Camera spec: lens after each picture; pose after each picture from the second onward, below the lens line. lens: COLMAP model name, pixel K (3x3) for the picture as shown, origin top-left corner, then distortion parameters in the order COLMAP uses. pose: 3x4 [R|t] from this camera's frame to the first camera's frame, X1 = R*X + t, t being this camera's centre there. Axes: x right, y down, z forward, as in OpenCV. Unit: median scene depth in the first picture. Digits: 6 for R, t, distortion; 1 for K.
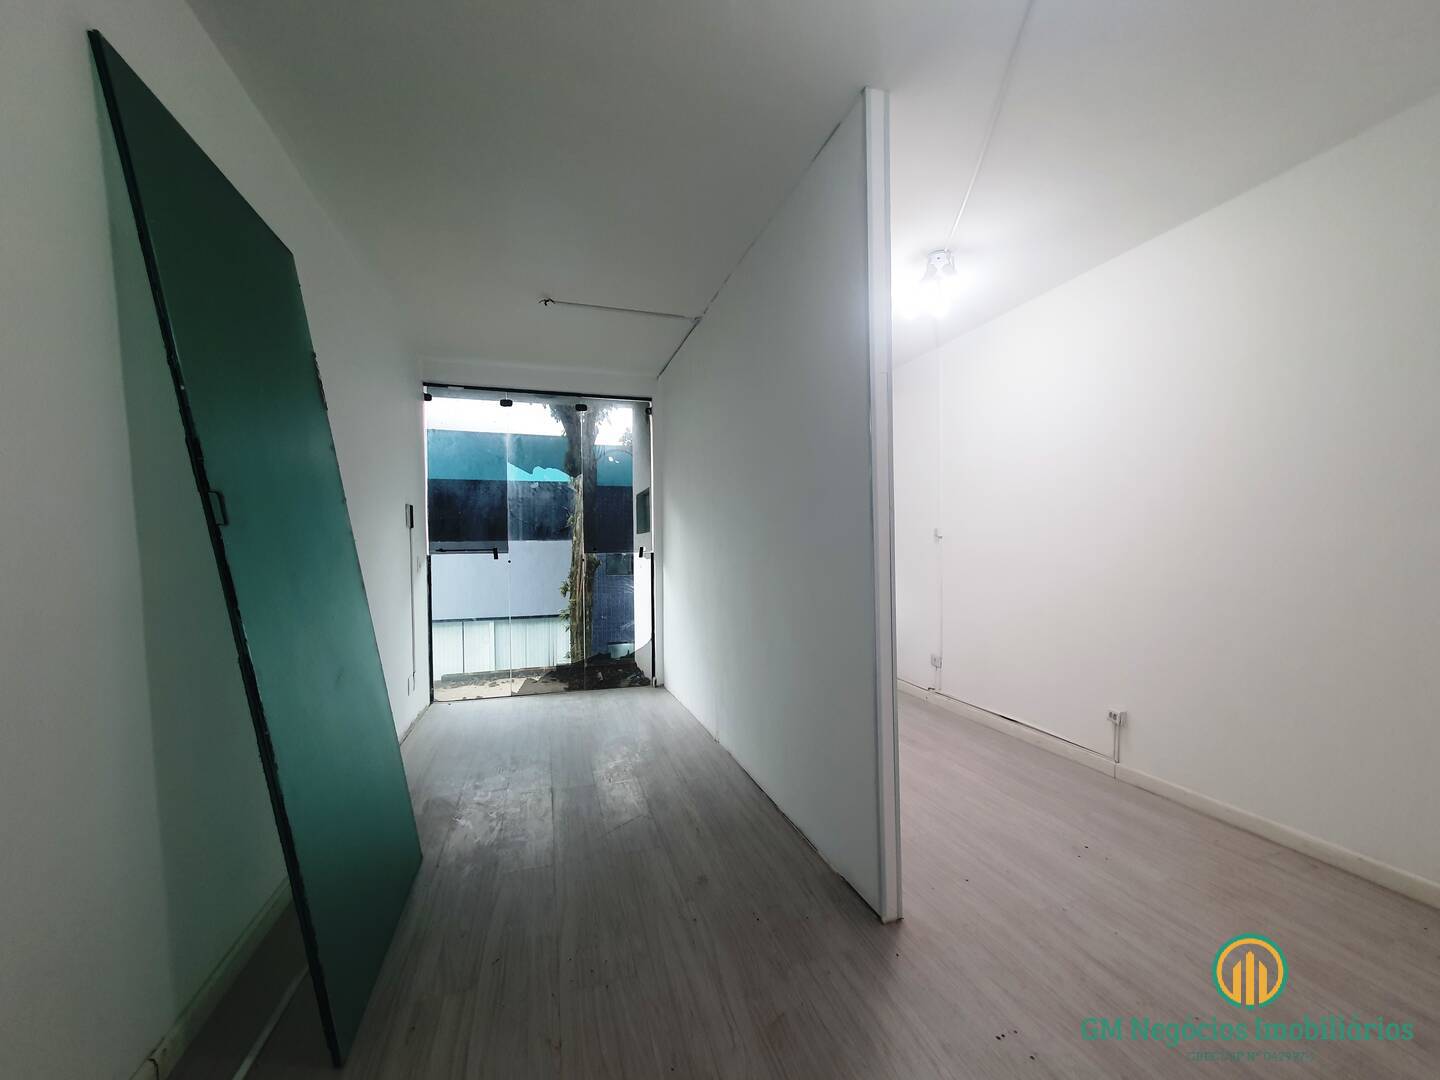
lens RADIAL K [[572.1, 0, 718.0], [0, 572.1, 555.7], [0, 0, 1]] dist [0.006997, 0.000106]
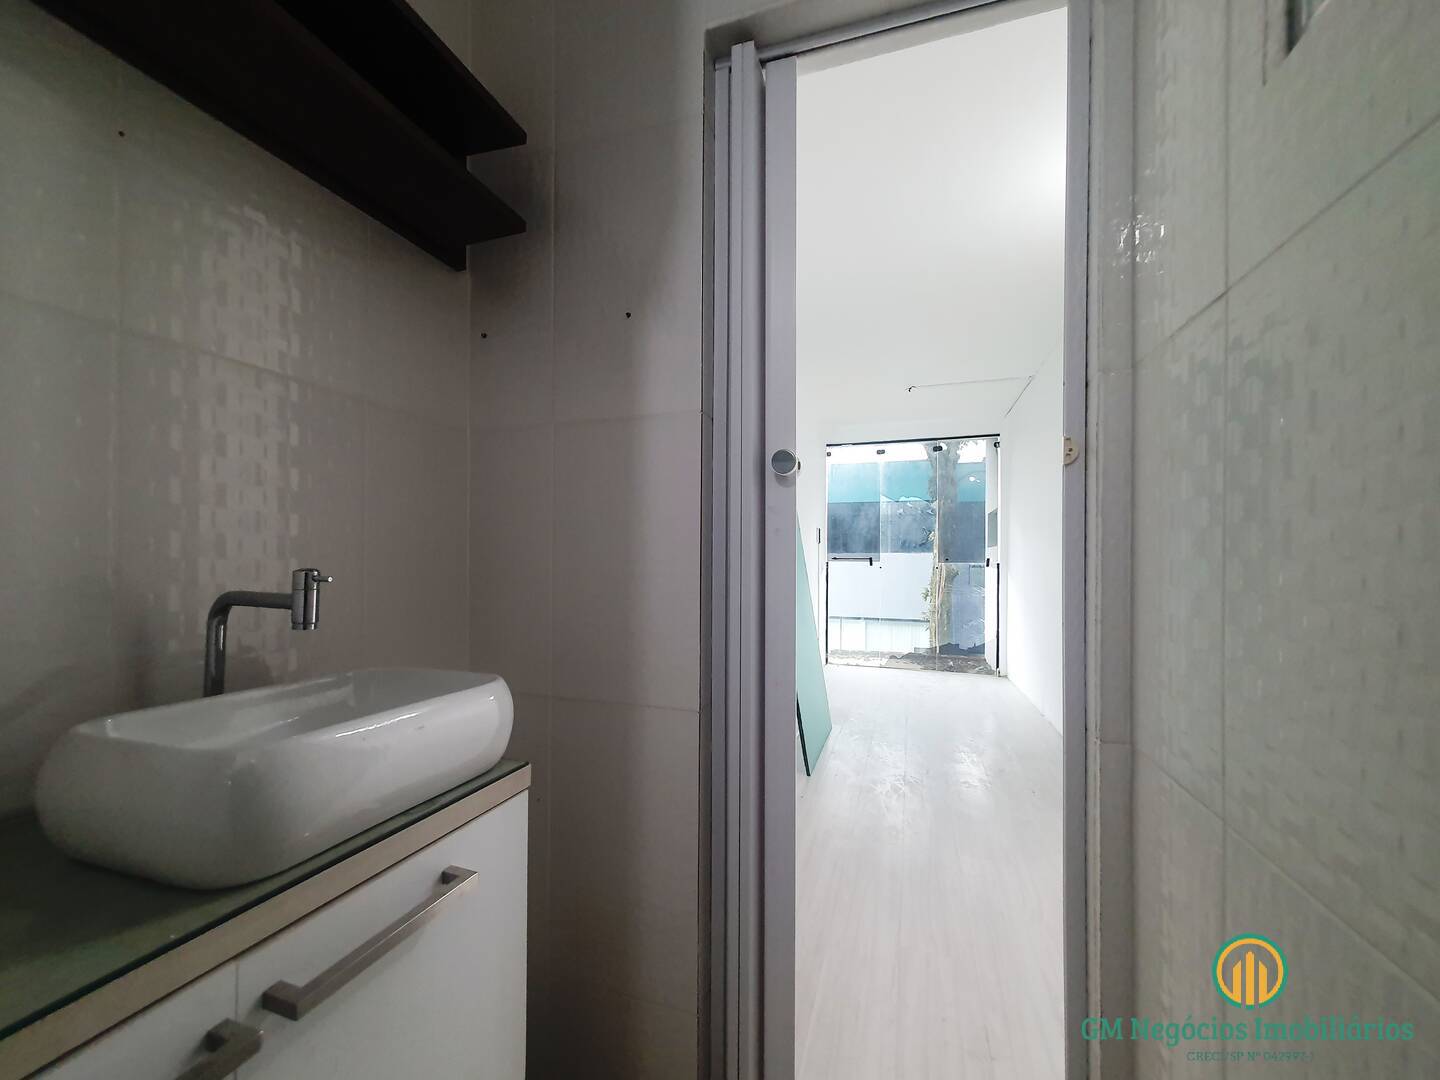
lens RADIAL K [[572.1, 0, 718.0], [0, 572.1, 555.7], [0, 0, 1]] dist [0.006997, 0.000106]
pose [[0.811940, 0.010995, -0.583637, 0.107739], [-0.023277, 0.999637, -0.013550, 0.008980], [0.583276, 0.024587, 0.811902, -0.308781]]
